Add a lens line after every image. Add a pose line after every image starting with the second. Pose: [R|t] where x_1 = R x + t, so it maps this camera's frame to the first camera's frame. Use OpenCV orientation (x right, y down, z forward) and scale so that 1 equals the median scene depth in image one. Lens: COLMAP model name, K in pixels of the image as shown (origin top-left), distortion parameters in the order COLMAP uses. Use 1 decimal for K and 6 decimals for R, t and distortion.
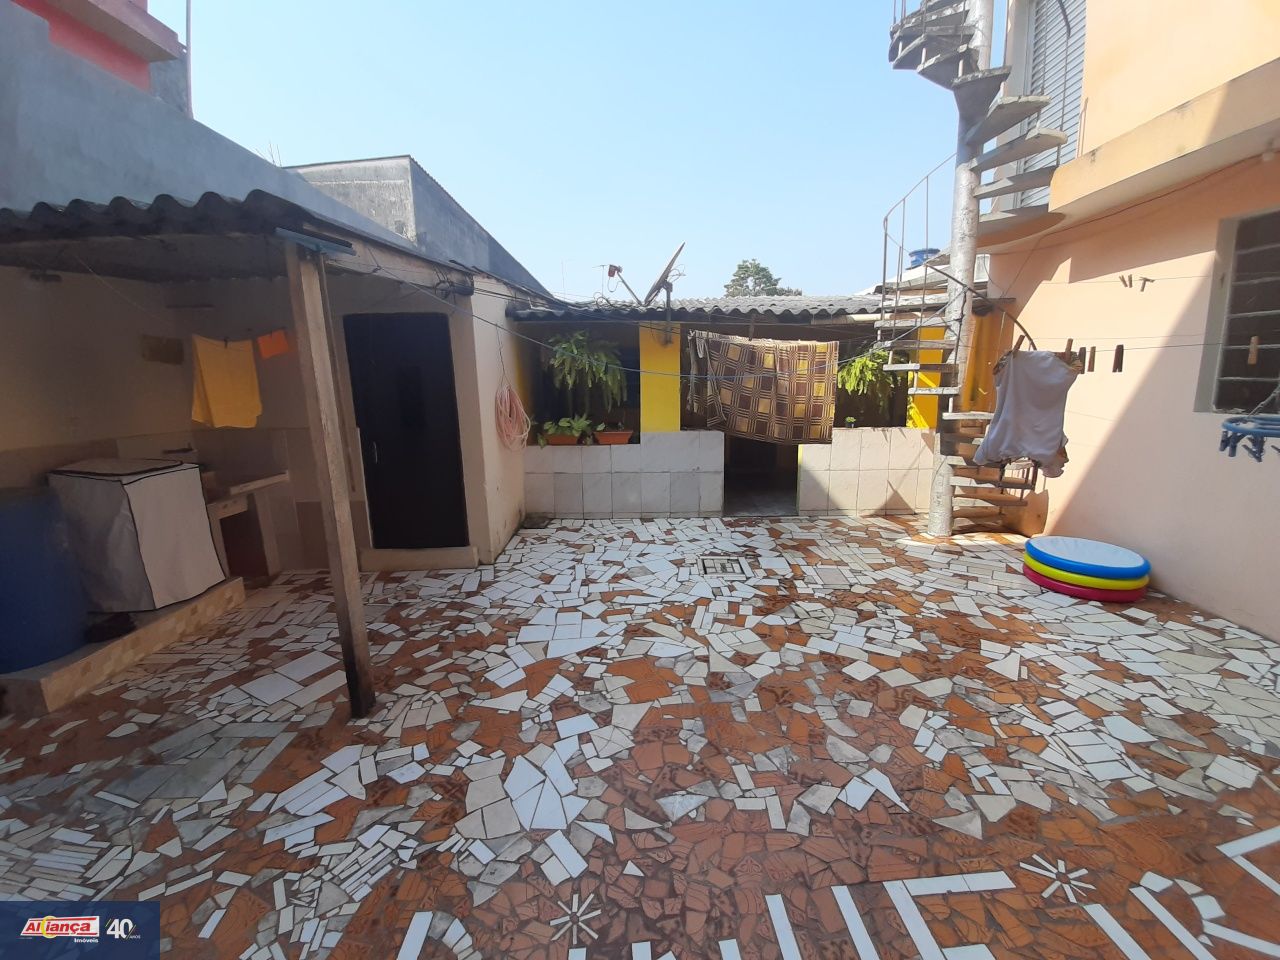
lens RADIAL K [[503.7, 0, 642.8], [0, 503.7, 473.4], [0, 0, 1]] dist [0.007967, -0.010469]
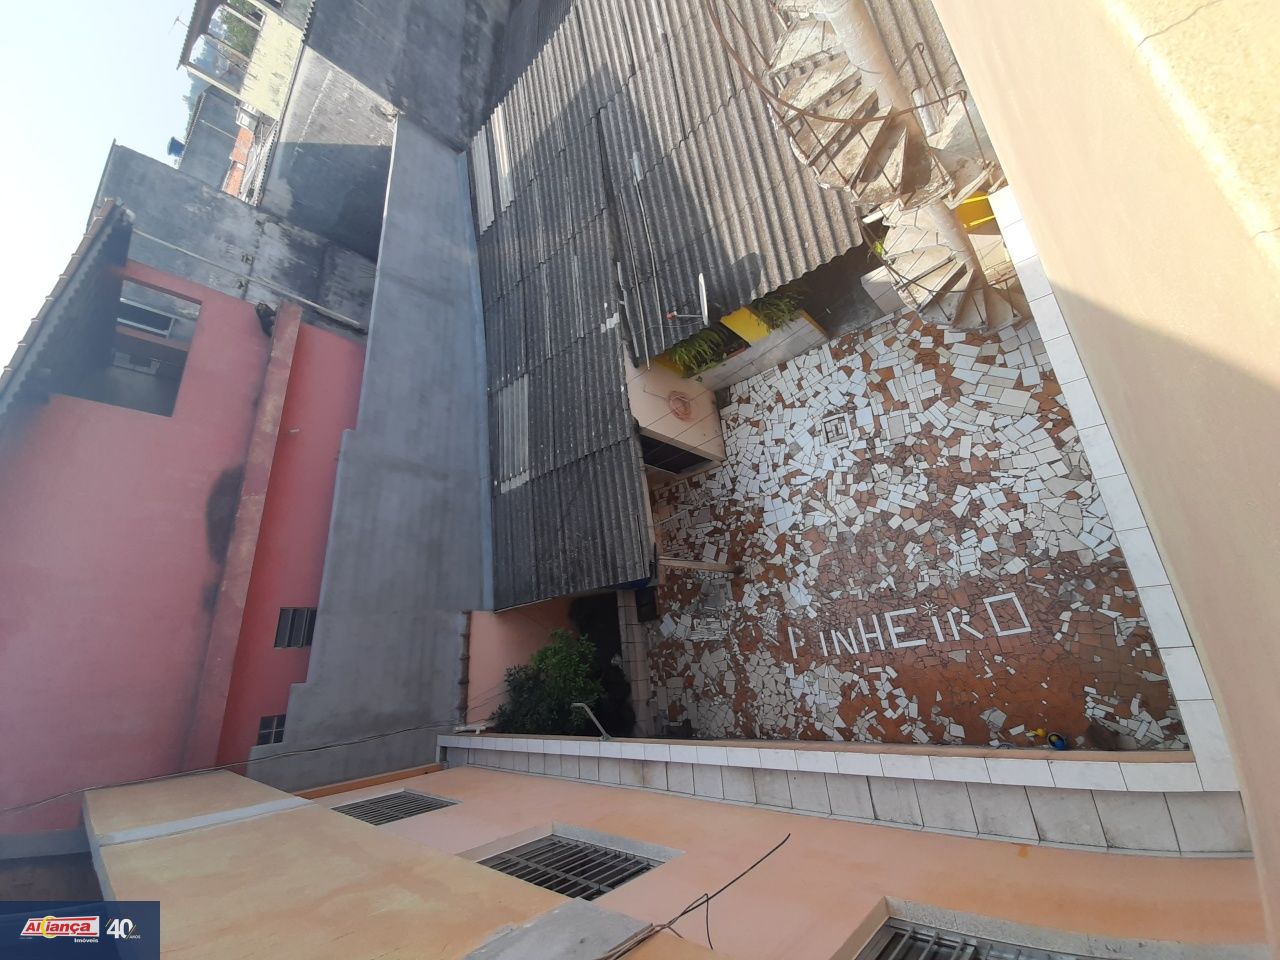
lens RADIAL K [[503.7, 0, 640.0], [0, 503.7, 471.3], [0, 0, 1]] dist [0.007967, -0.010469]
pose [[0.740656, -0.282385, -0.609662, 0.869805], [0.670270, 0.373394, 0.641338, -1.739321], [0.046540, -0.883649, 0.465831, -0.015551]]
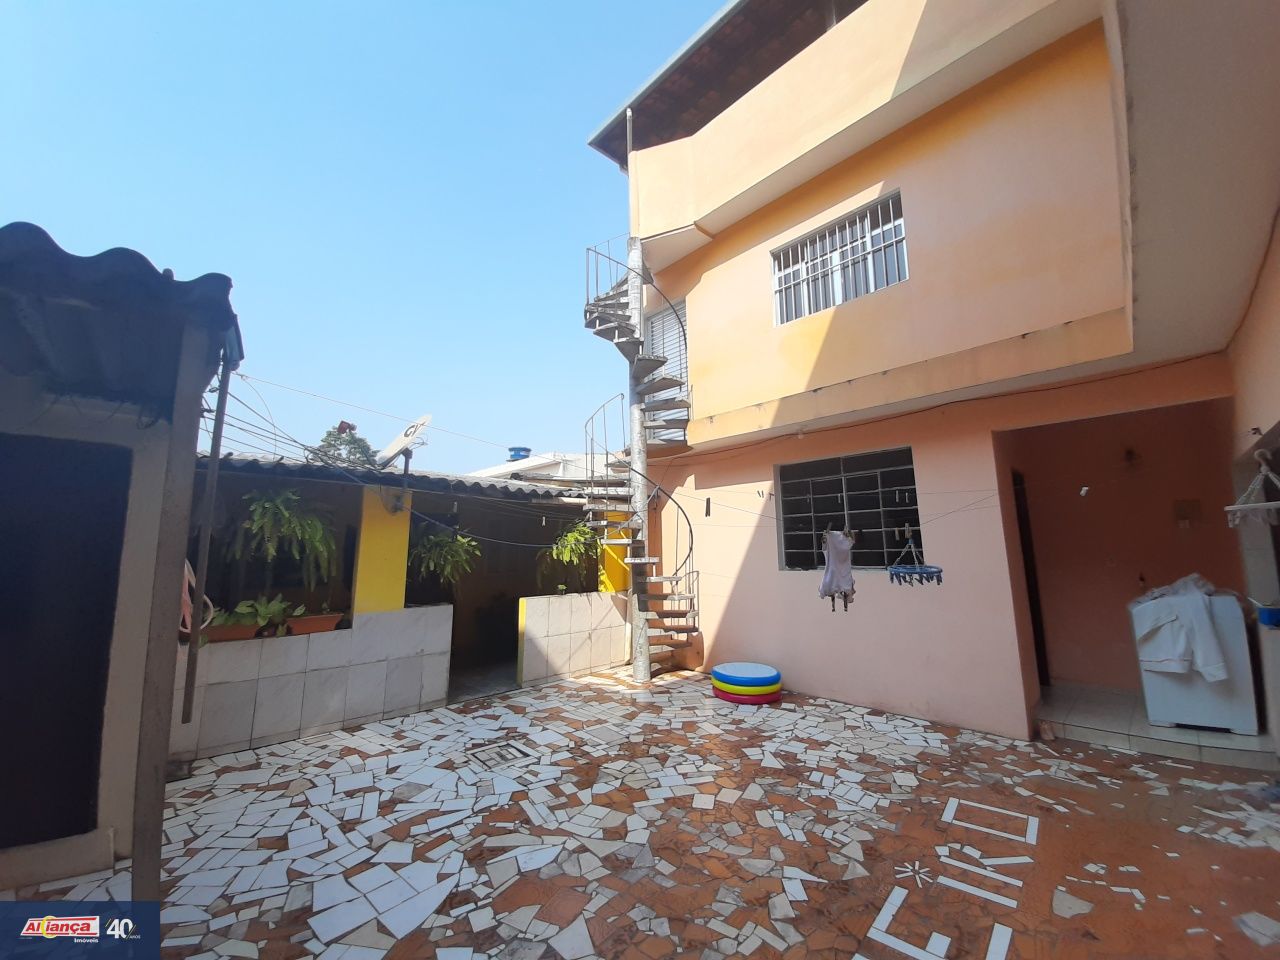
lens RADIAL K [[503.7, 0, 645.6], [0, 503.7, 472.8], [0, 0, 1]] dist [0.007967, -0.010469]
pose [[0.705538, 0.117204, 0.698913, -0.436151], [0.126454, 0.949580, -0.286891, -0.005124], [-0.697298, 0.290793, 0.655145, 0.096781]]
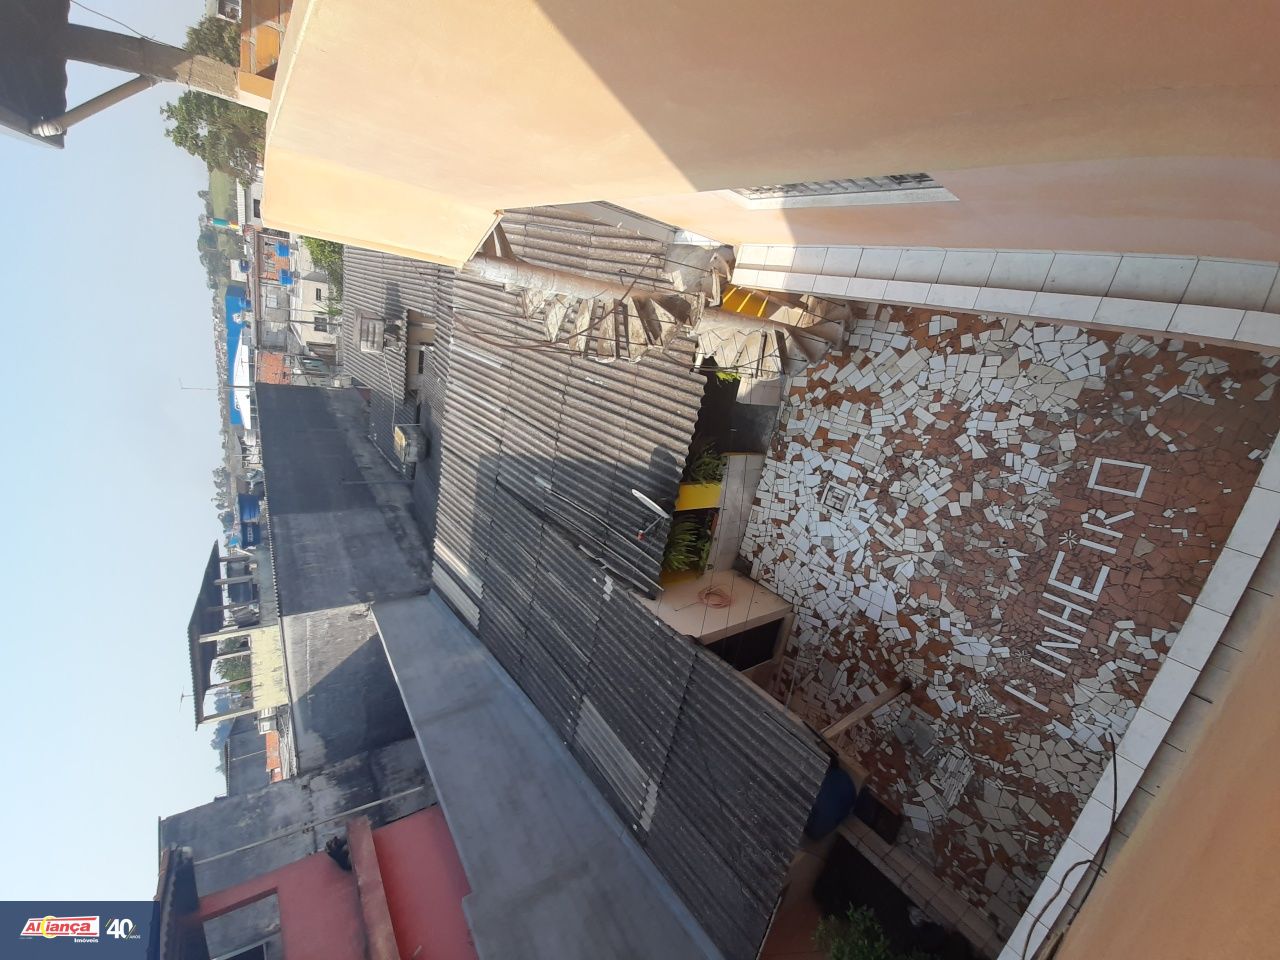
lens RADIAL K [[503.7, 0, 641.6], [0, 503.7, 472.2], [0, 0, 1]] dist [0.007967, -0.010469]
pose [[0.200581, -0.940957, -0.272703, 0.752095], [0.876652, 0.048136, 0.478711, -1.633276], [-0.437320, -0.335086, 0.834547, -0.227757]]
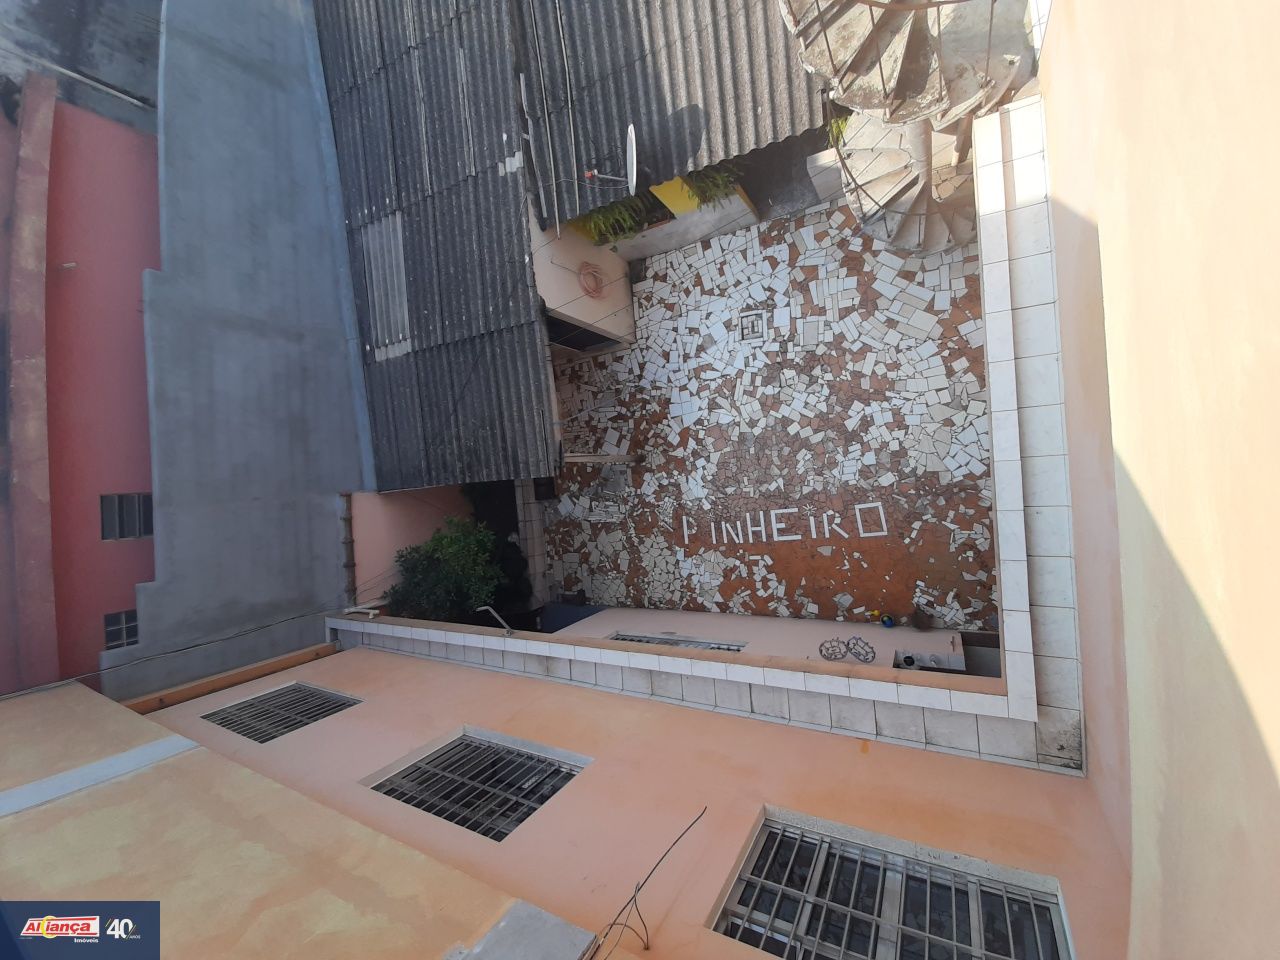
lens RADIAL K [[503.7, 0, 641.6], [0, 503.7, 471.0], [0, 0, 1]] dist [0.007967, -0.010469]
pose [[0.873905, -0.065328, -0.481687, 0.788578], [0.485629, 0.160809, 0.859247, -1.780219], [0.021327, -0.984821, 0.172257, 0.240001]]
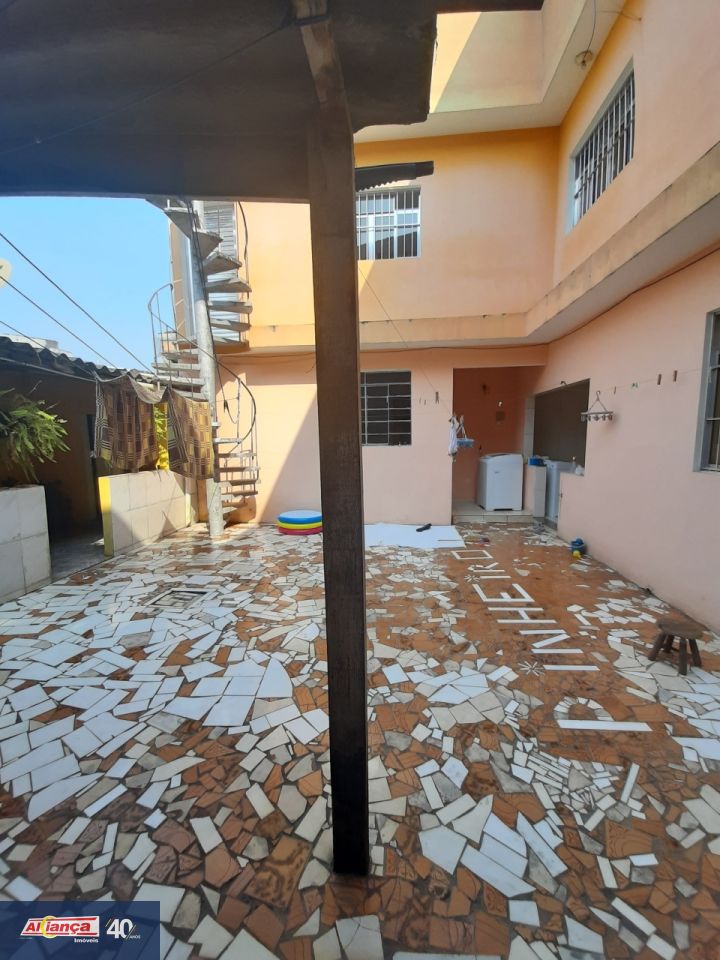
lens RADIAL K [[377.8, 0, 366.6], [0, 377.8, 488.3], [0, 0, 1]] dist [0.007967, -0.010469]
pose [[0.074636, -0.110763, 0.991040, -0.732545], [0.187040, 0.977730, 0.095190, -0.059942], [-0.979513, 0.178259, 0.093691, 0.609761]]
